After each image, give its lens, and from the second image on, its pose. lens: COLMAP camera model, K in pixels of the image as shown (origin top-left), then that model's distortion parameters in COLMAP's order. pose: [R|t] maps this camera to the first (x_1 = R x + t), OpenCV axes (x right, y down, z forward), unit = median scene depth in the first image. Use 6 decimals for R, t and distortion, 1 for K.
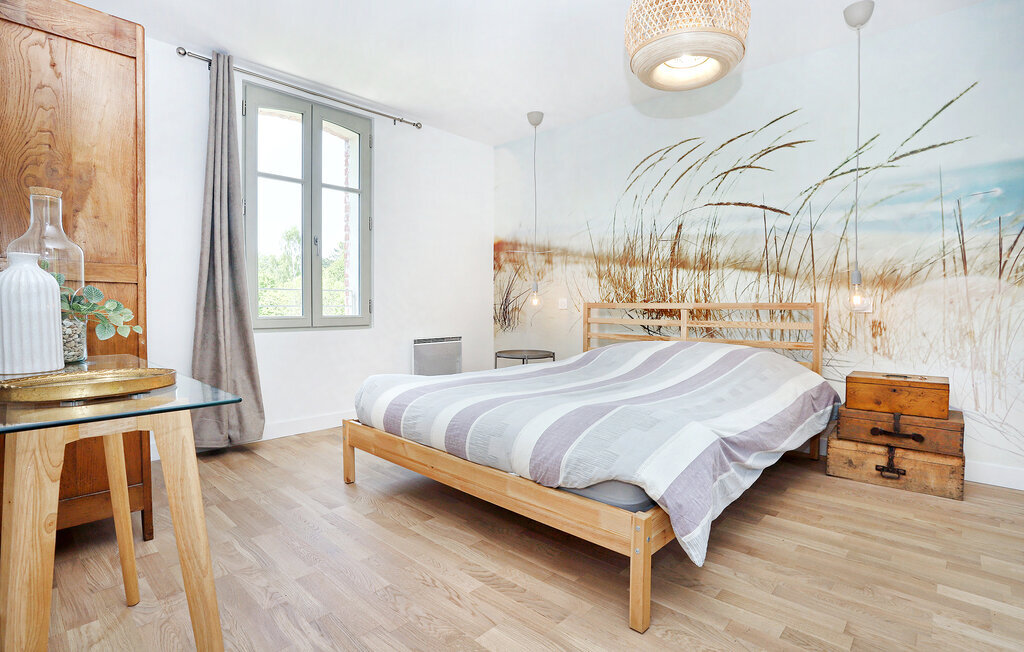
lens RADIAL K [[512.8, 0, 514.5], [0, 512.8, 302.3], [0, 0, 1]] dist [-0.026090, 0.001183]
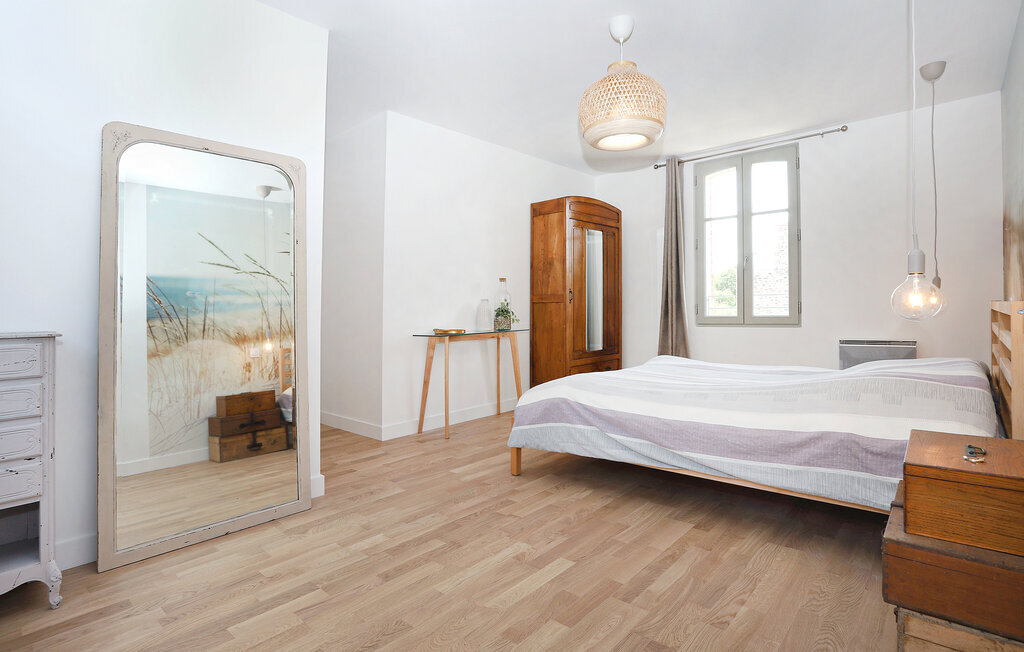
lens RADIAL K [[504.5, 0, 517.2], [0, 504.5, 303.9], [0, 0, 1]] dist [-0.059445, 0.012361]
pose [[0.023443, 0.002709, -0.999721, 0.921352], [0.028021, 0.999602, 0.003366, -0.025972], [0.999332, -0.028092, 0.023358, 0.390041]]
